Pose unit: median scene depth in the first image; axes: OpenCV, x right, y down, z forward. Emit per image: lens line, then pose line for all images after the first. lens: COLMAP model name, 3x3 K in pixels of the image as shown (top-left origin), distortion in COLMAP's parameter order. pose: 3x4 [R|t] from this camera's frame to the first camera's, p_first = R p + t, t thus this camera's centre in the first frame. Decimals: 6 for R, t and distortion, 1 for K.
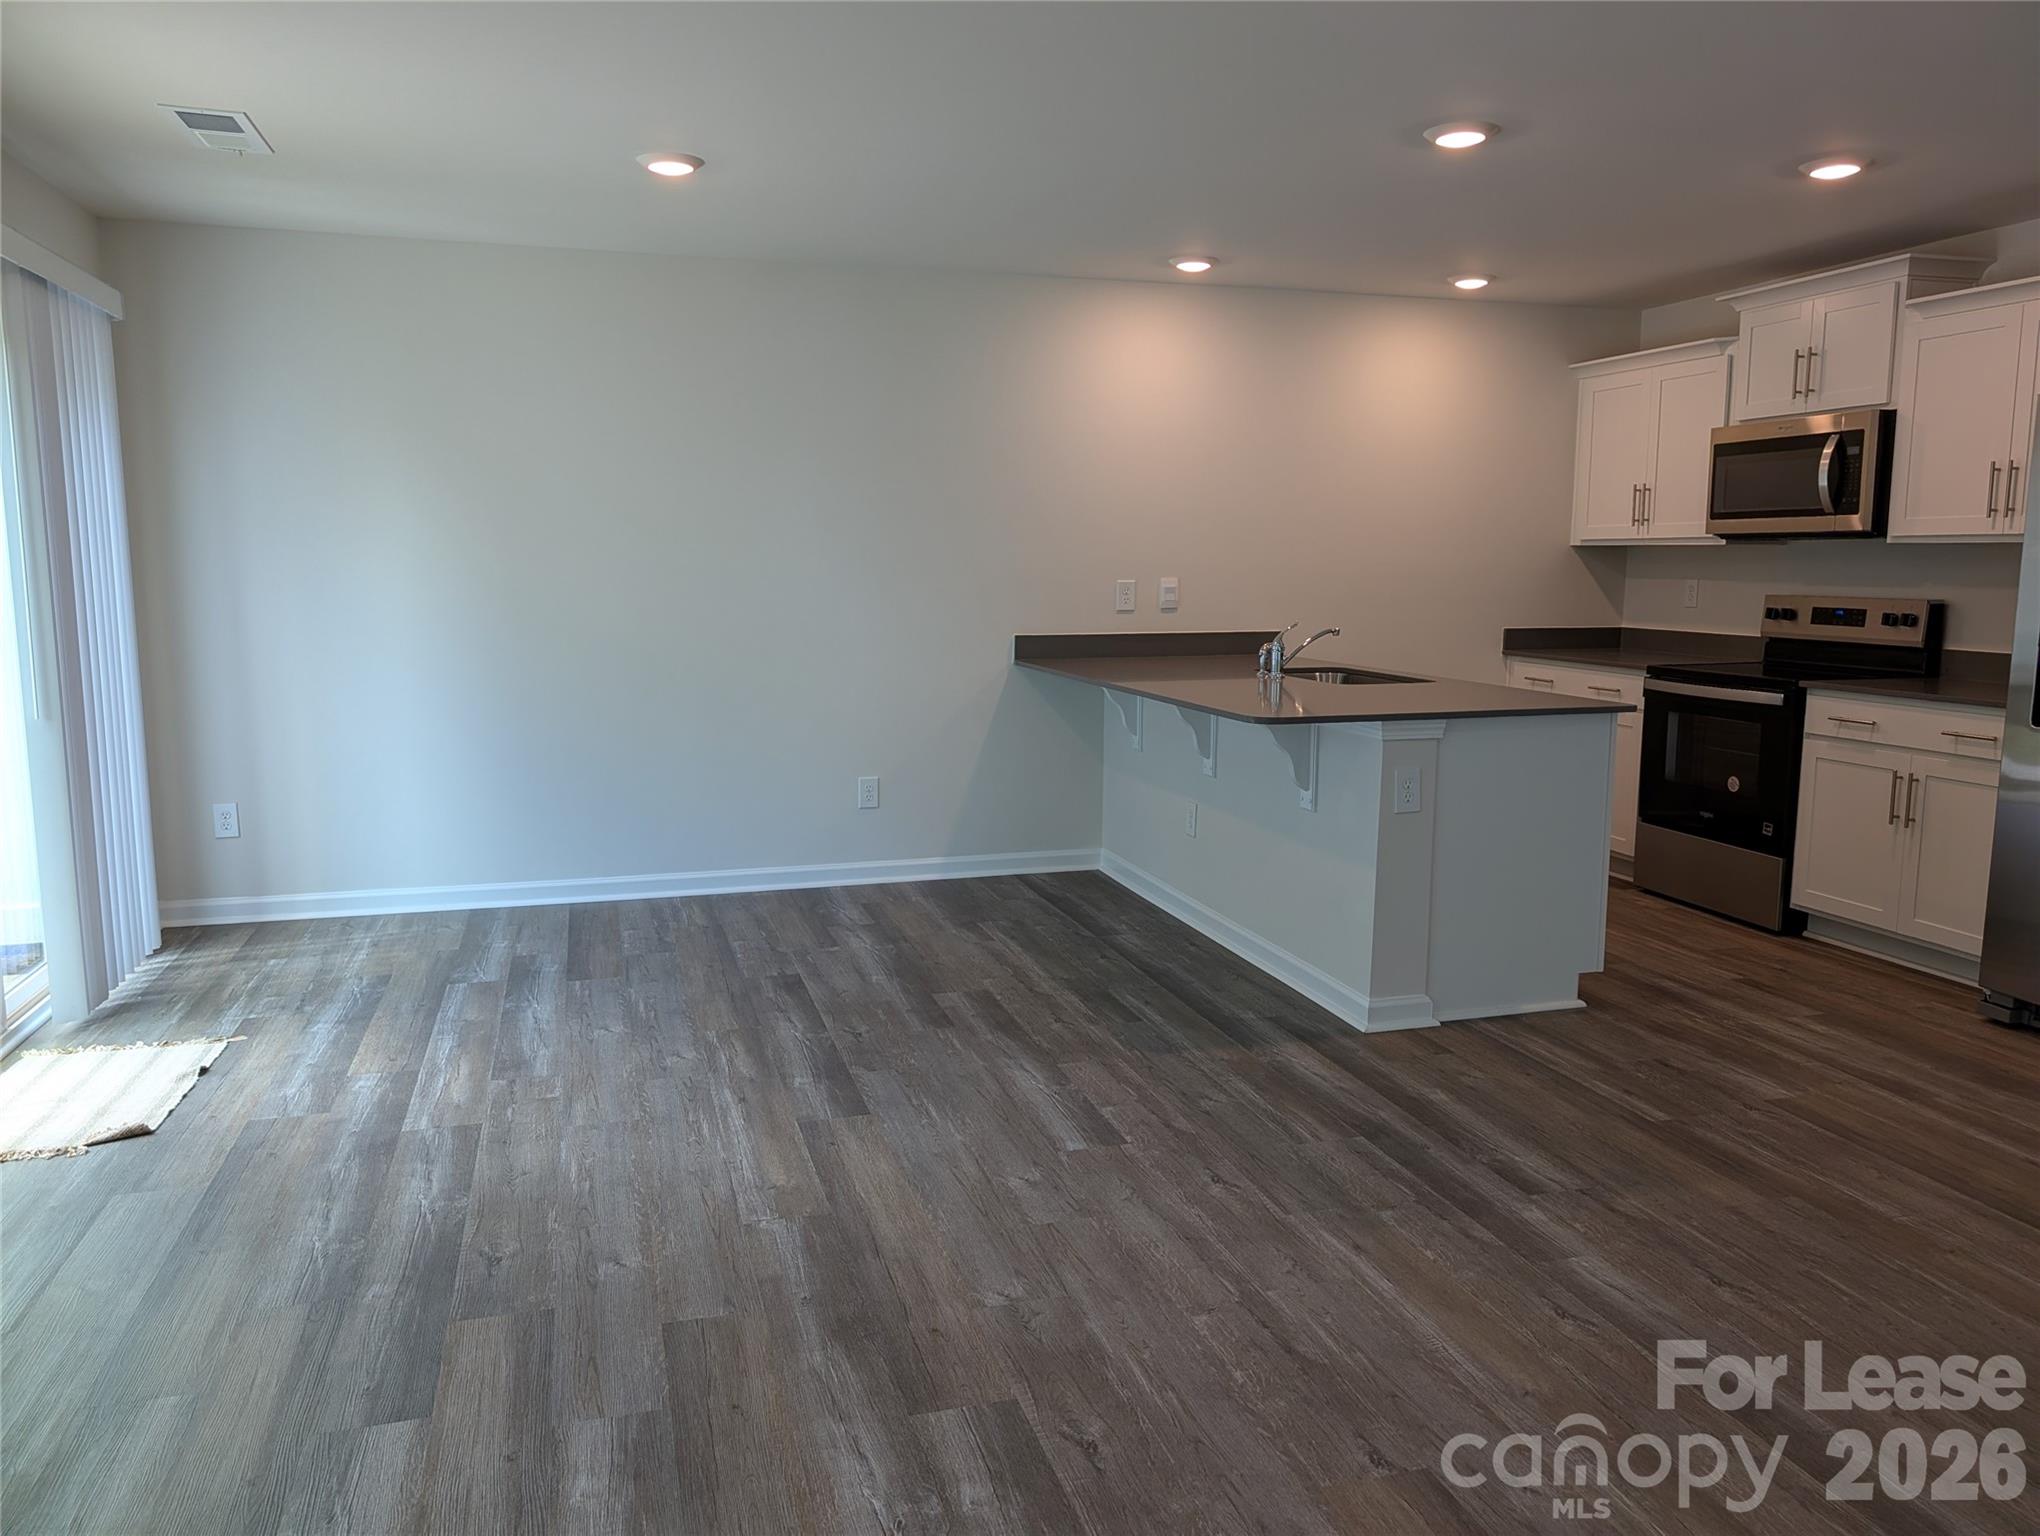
lens RADIAL K [[1453.8, 0, 1016.0], [0, 1453.8, 754.3], [0, 0, 1]] dist [-0.002471, -0.002509]
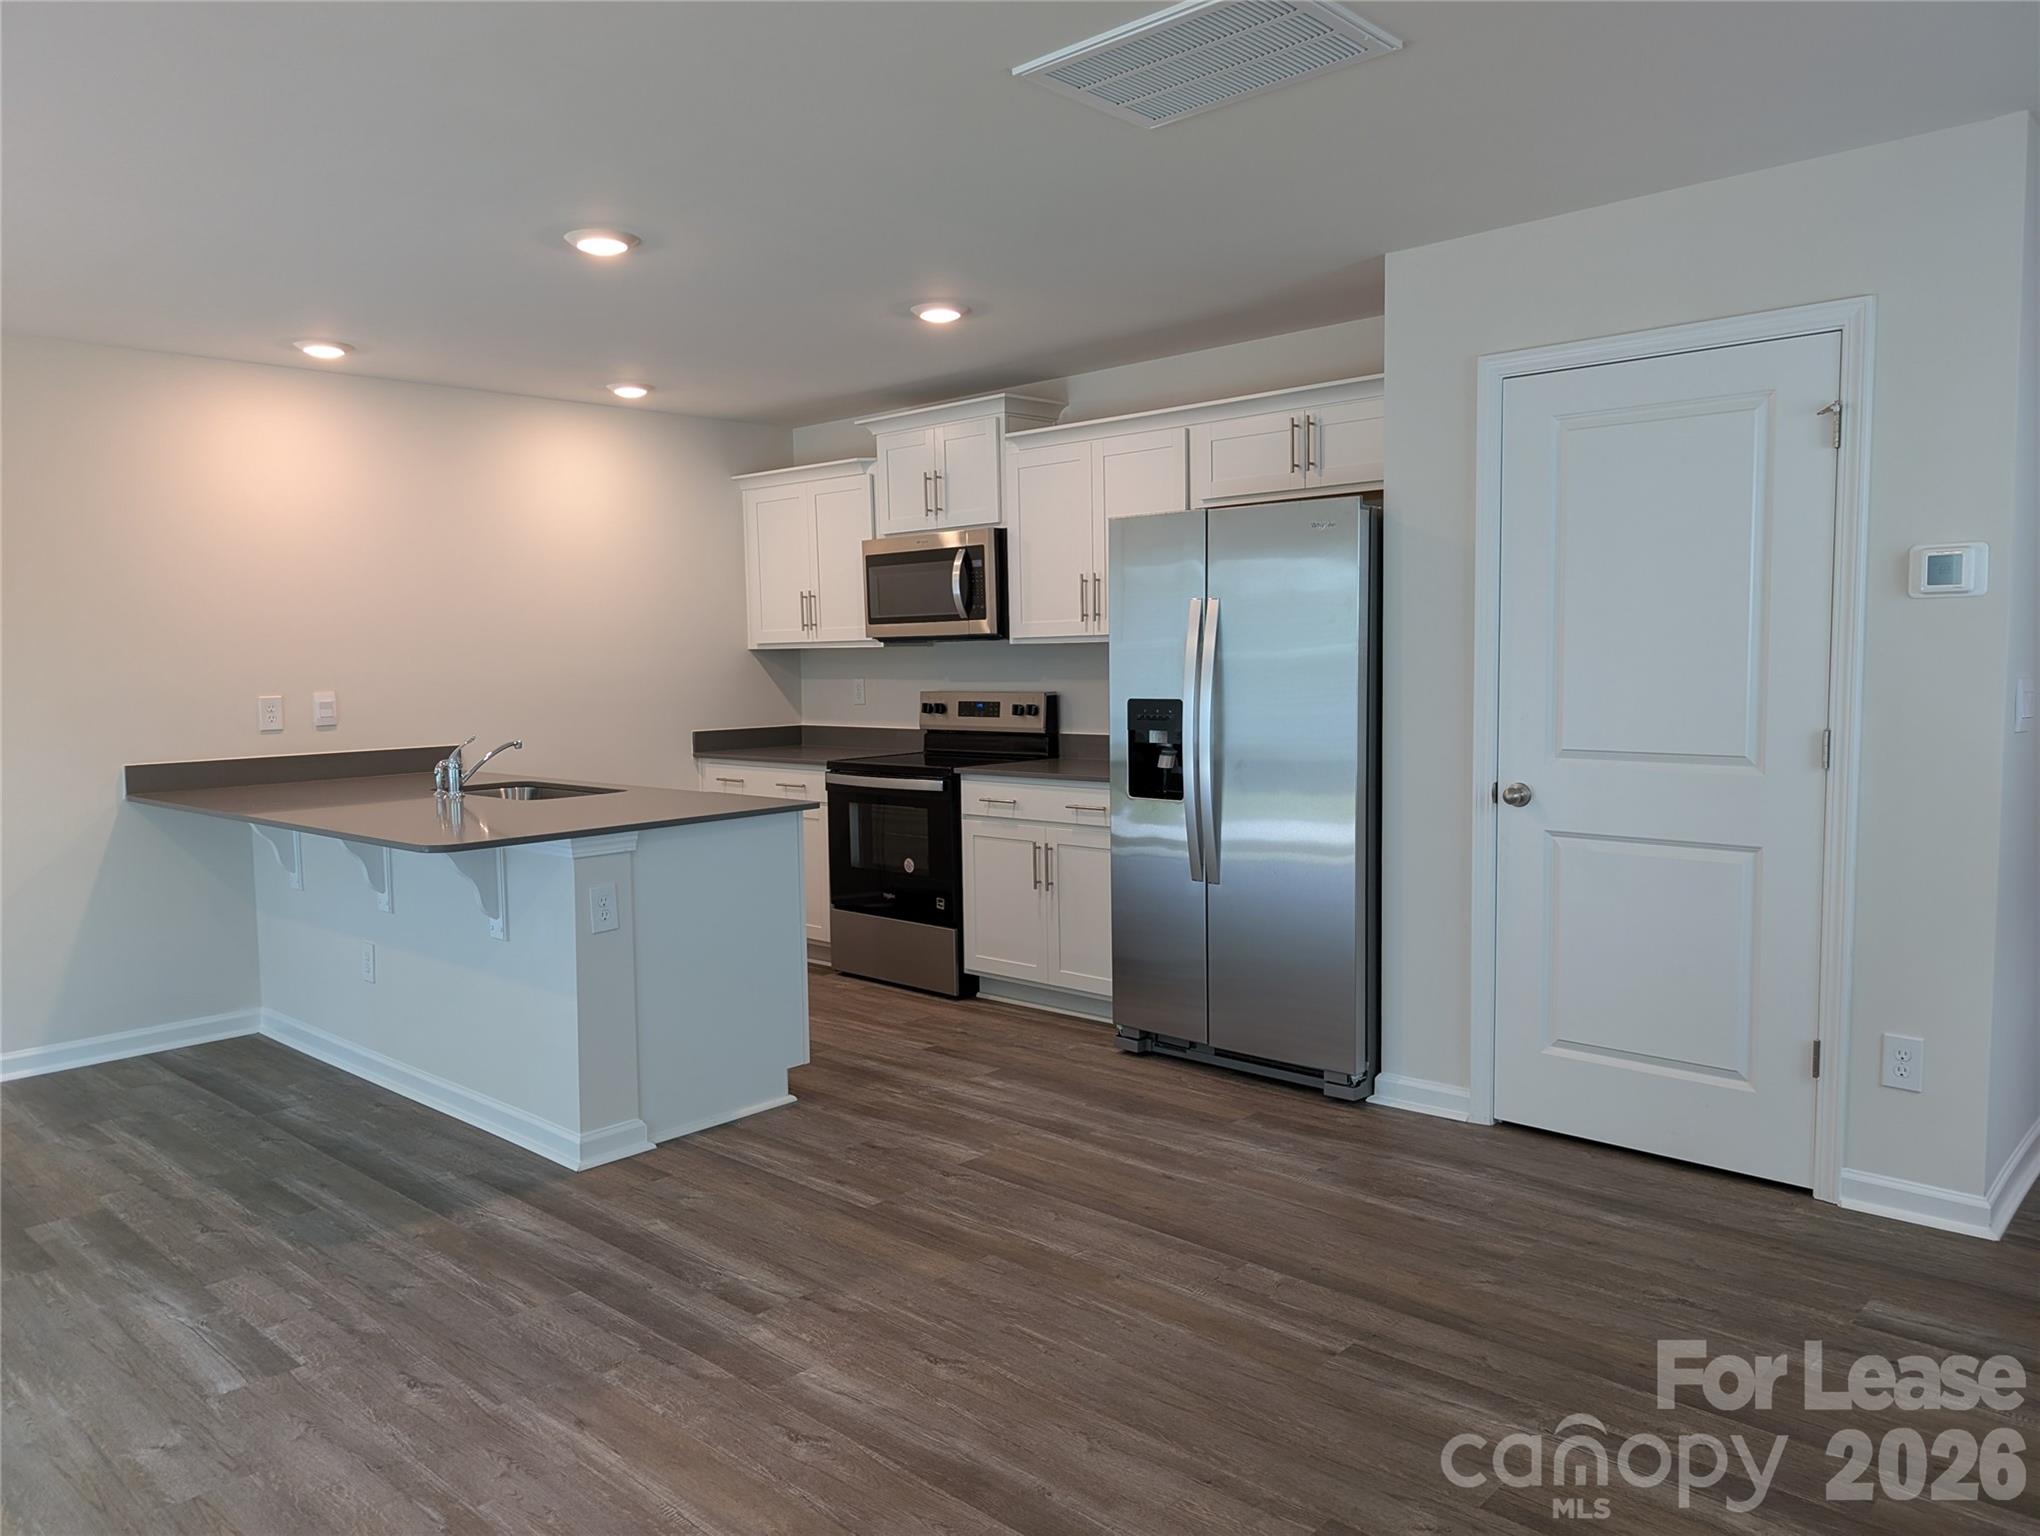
lens RADIAL K [[1442.5, 0, 1016.8], [0, 1442.5, 805.3], [0, 0, 1]] dist [-0.003676, -0.000824]
pose [[0.857326, -0.071383, 0.509800, 0.022994], [0.090185, 0.995850, -0.012223, -0.006539], [-0.506812, 0.056456, 0.860206, 0.038745]]
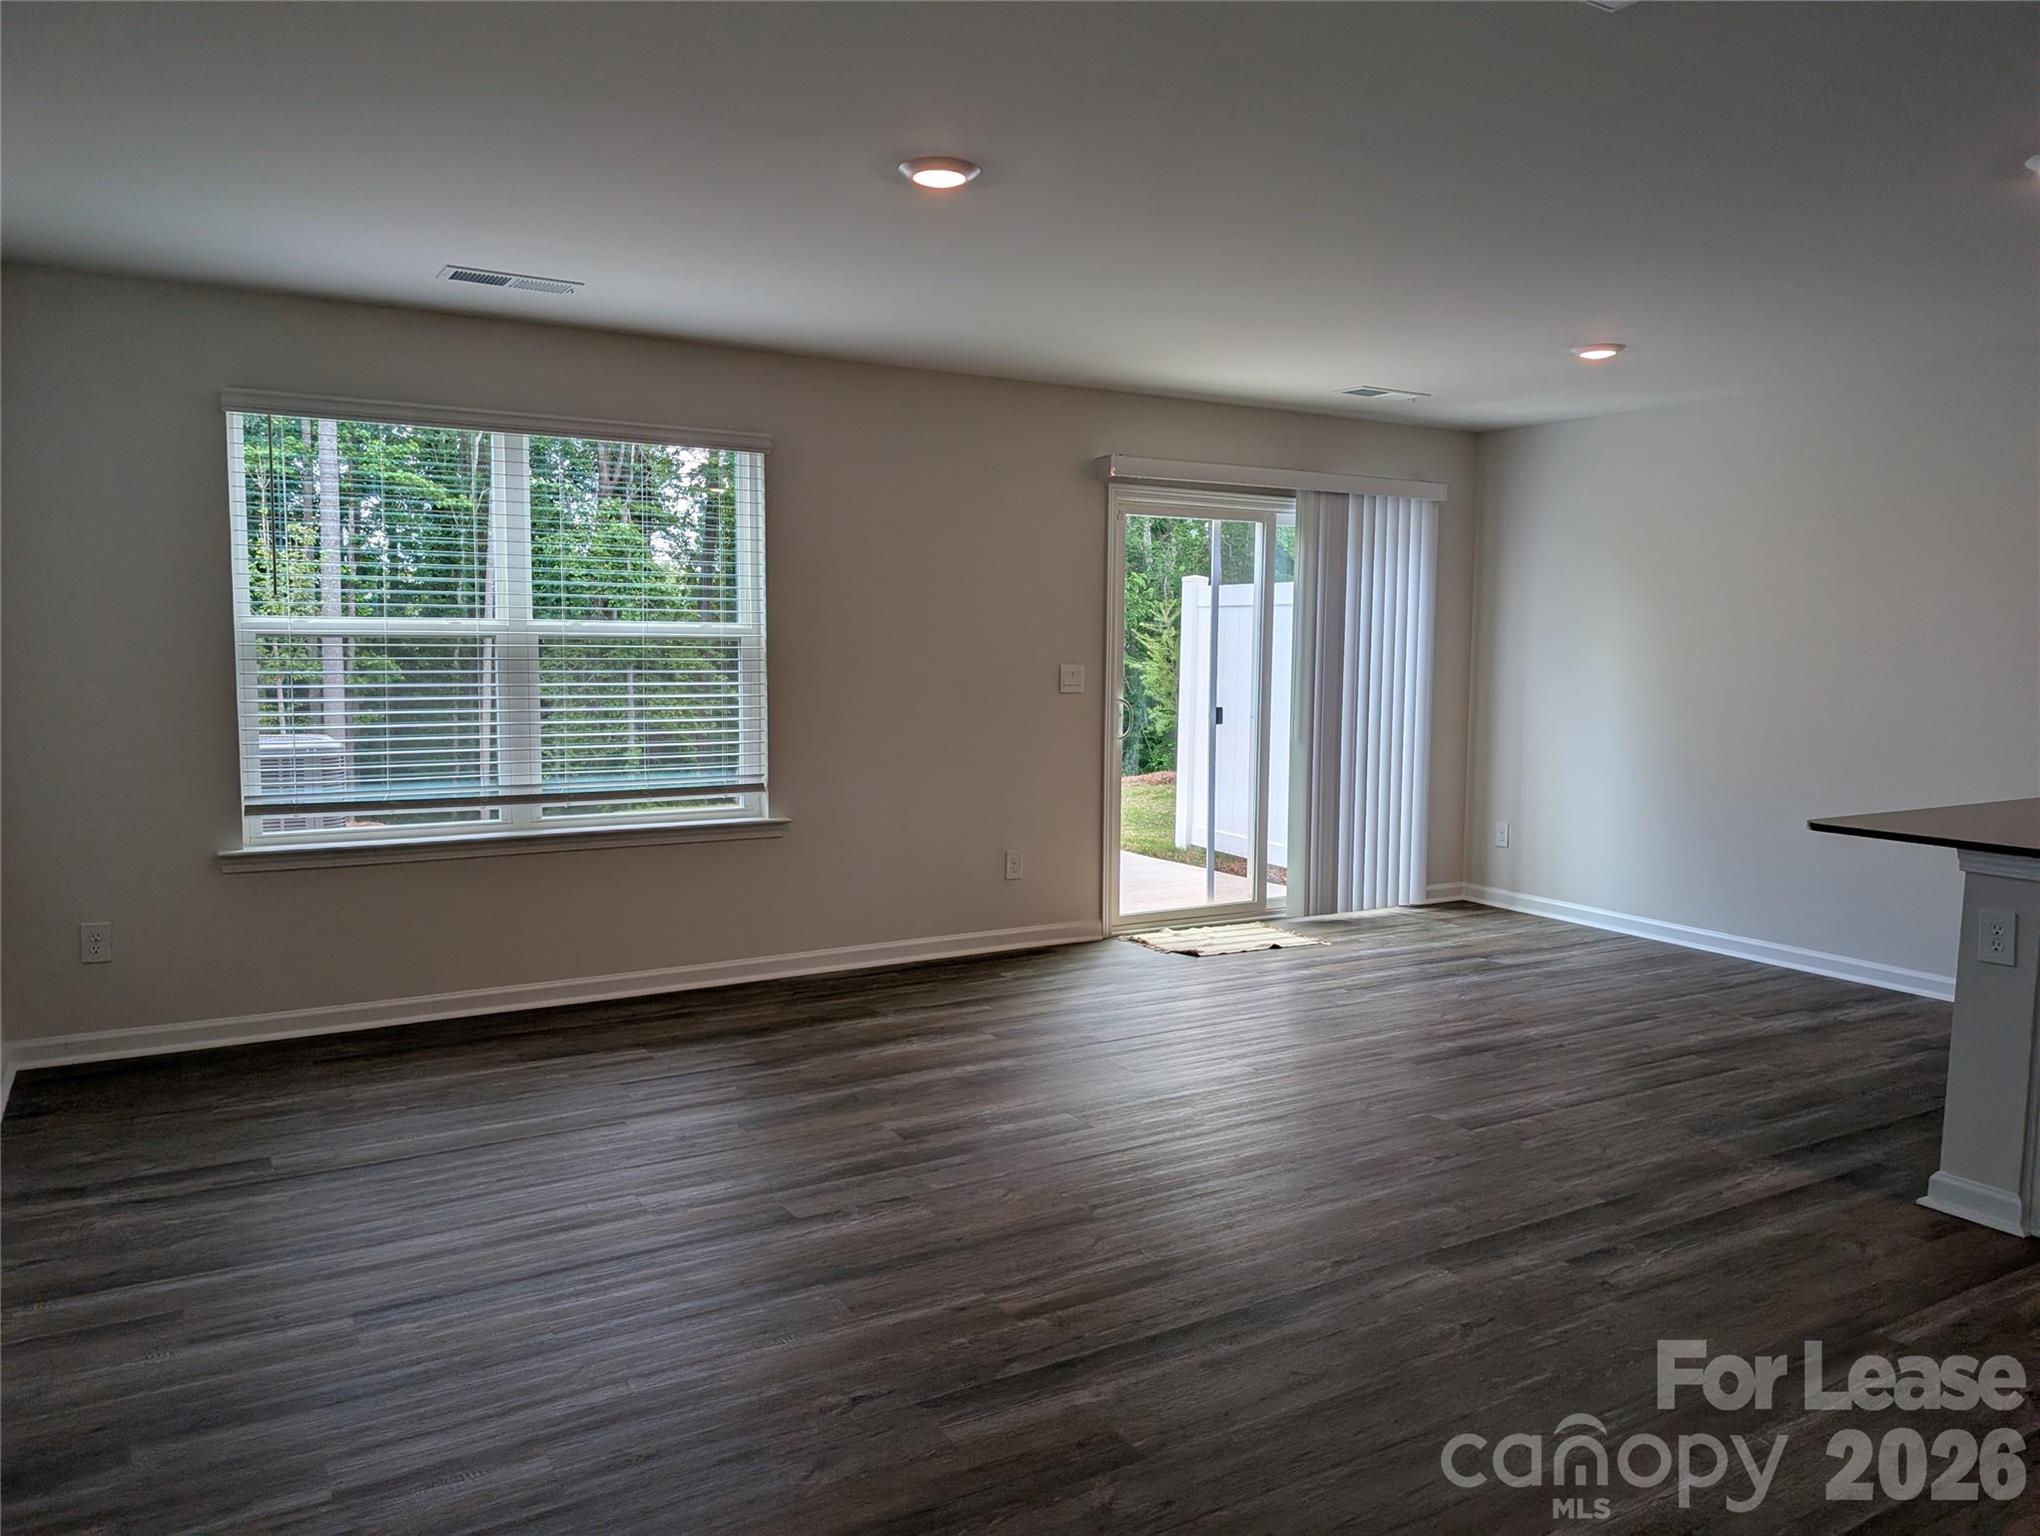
lens RADIAL K [[1453.8, 0, 1016.0], [0, 1453.8, 754.3], [0, 0, 1]] dist [-0.002471, -0.002509]
pose [[0.249454, 0.079564, -0.965112, 0.852487], [-0.141068, 0.988974, 0.045070, -0.035052], [0.958057, 0.124903, 0.257928, 0.206805]]
